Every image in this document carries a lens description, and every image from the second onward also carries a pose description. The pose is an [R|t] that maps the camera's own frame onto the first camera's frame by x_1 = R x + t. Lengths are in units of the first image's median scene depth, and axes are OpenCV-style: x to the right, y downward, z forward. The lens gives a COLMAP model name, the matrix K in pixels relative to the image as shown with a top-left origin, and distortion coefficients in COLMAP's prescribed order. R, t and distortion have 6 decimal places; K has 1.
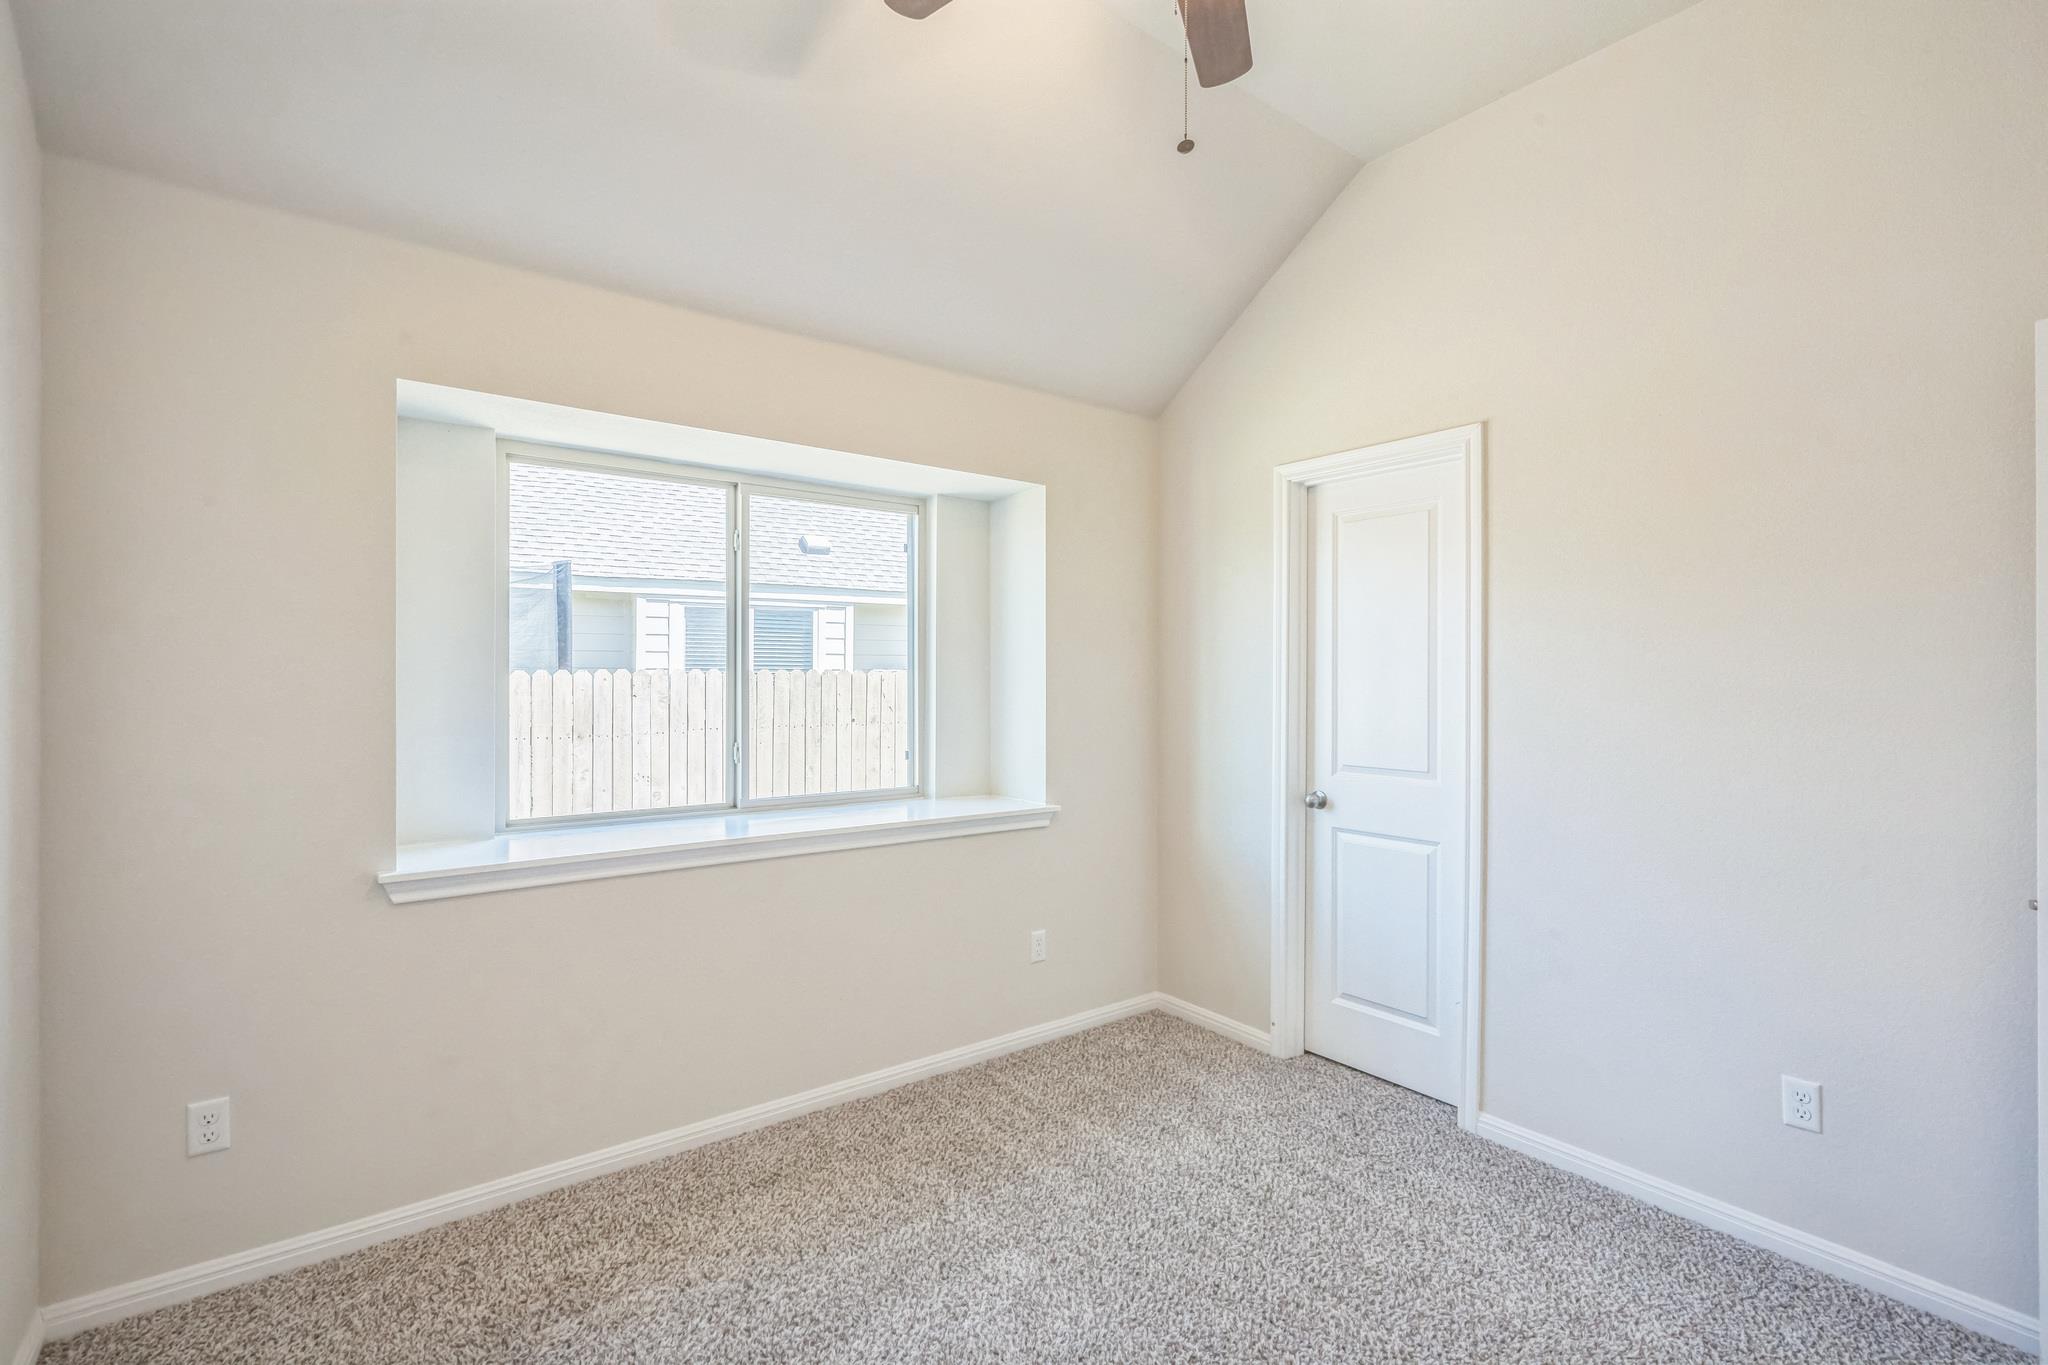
lens RADIAL K [[930.3, 0, 1014.8], [0, 930.3, 683.5], [0, 0, 1]] dist [-0.007497, 0.004199]
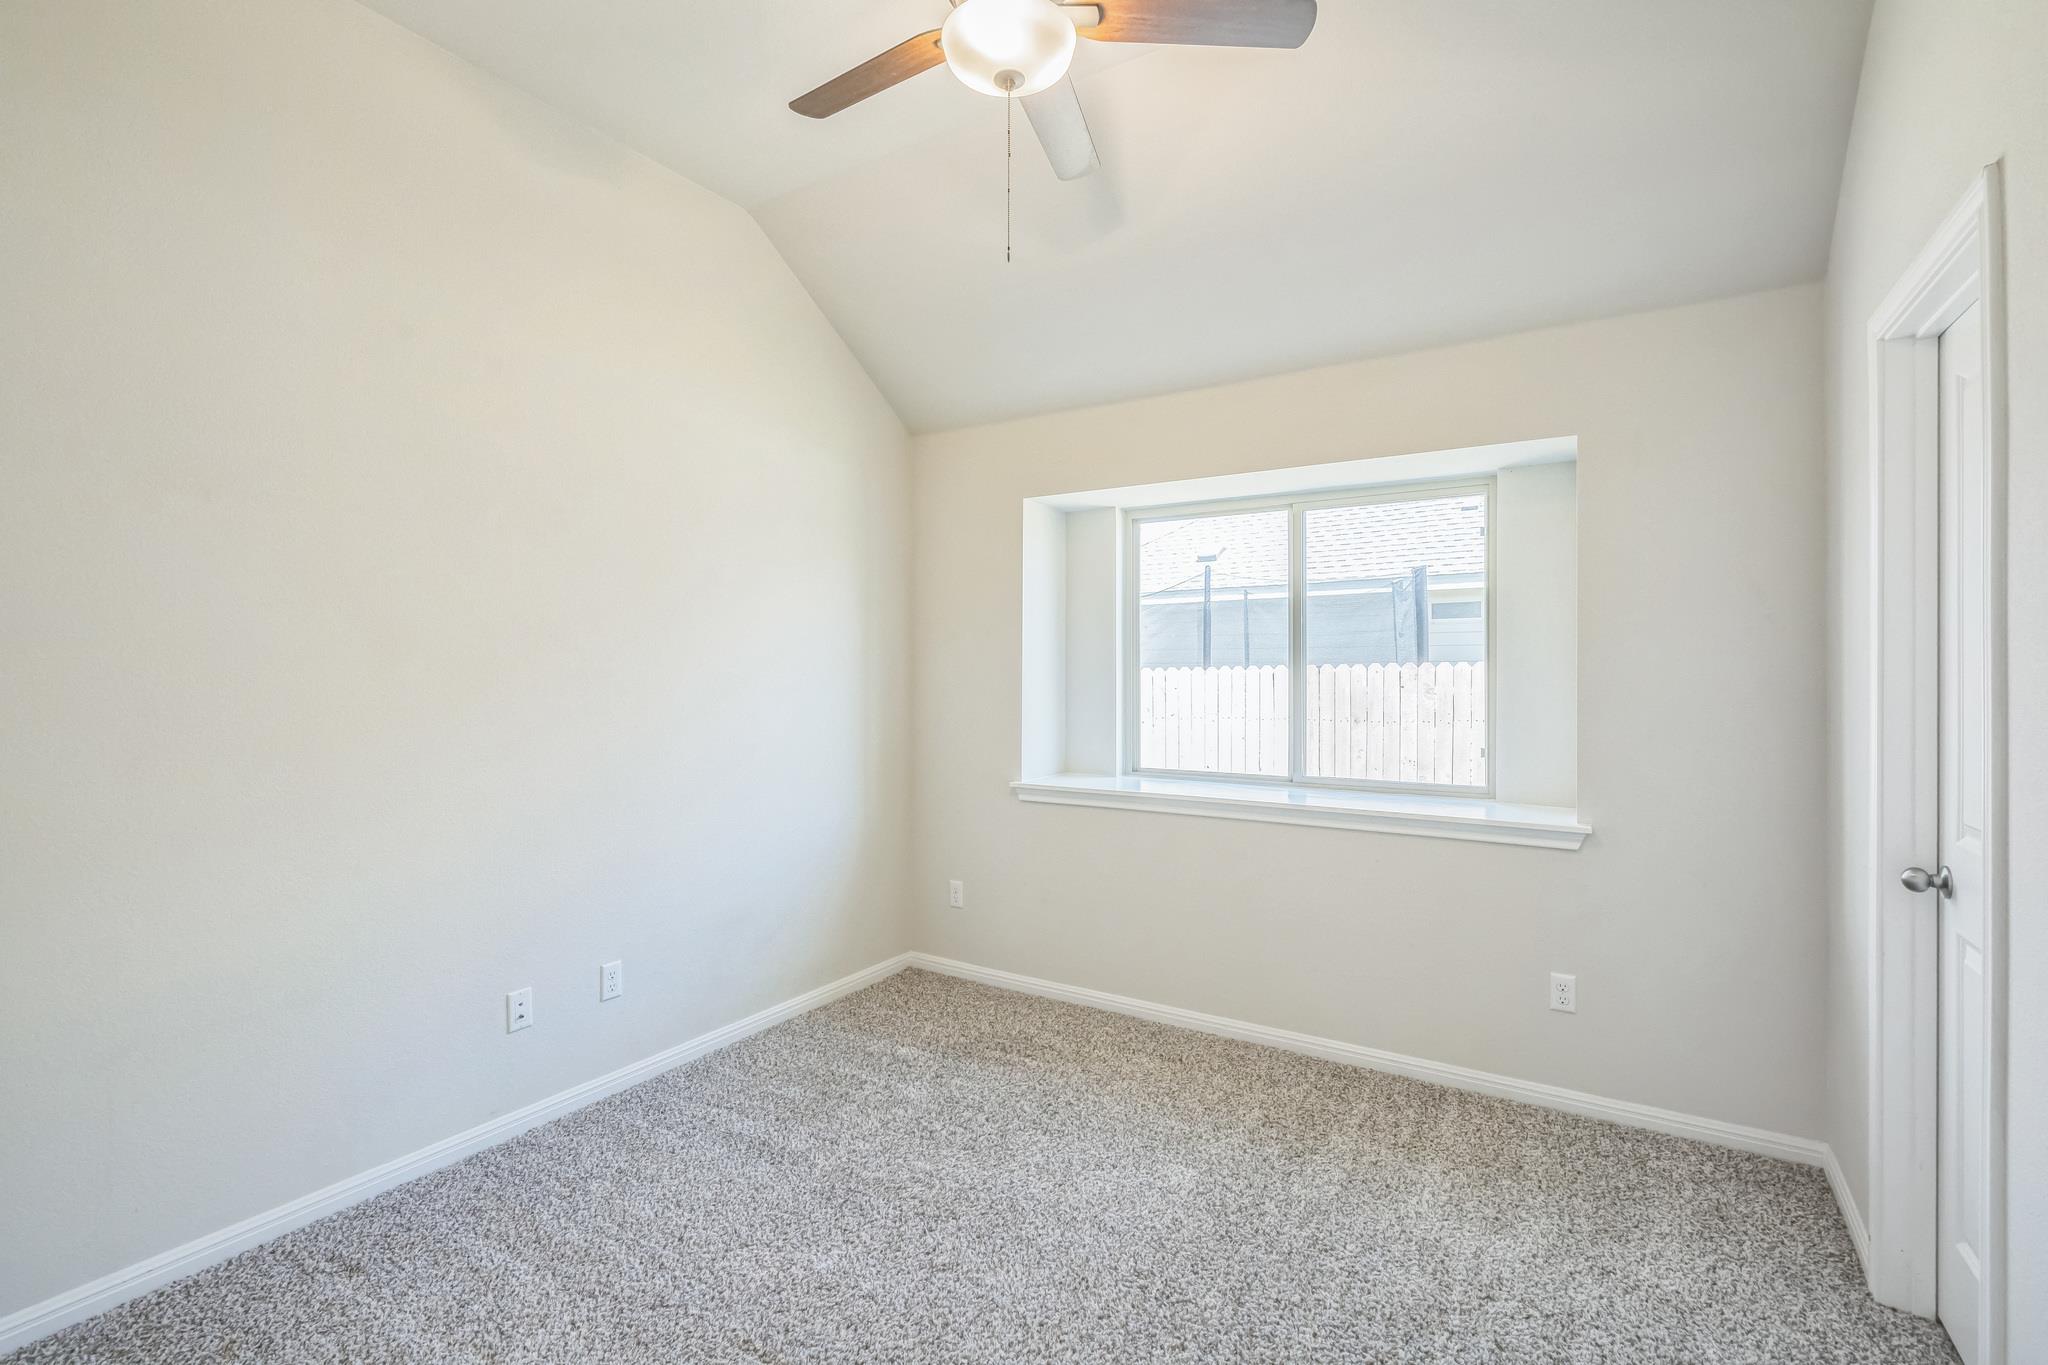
lens RADIAL K [[930.3, 0, 1009.7], [0, 930.3, 676.2], [0, 0, 1]] dist [-0.007497, 0.004199]
pose [[0.332027, 0.000591, -0.943270, 0.676527], [-0.002759, 0.999996, -0.000345, 0.002752], [0.943266, 0.002716, 0.332028, 0.275819]]
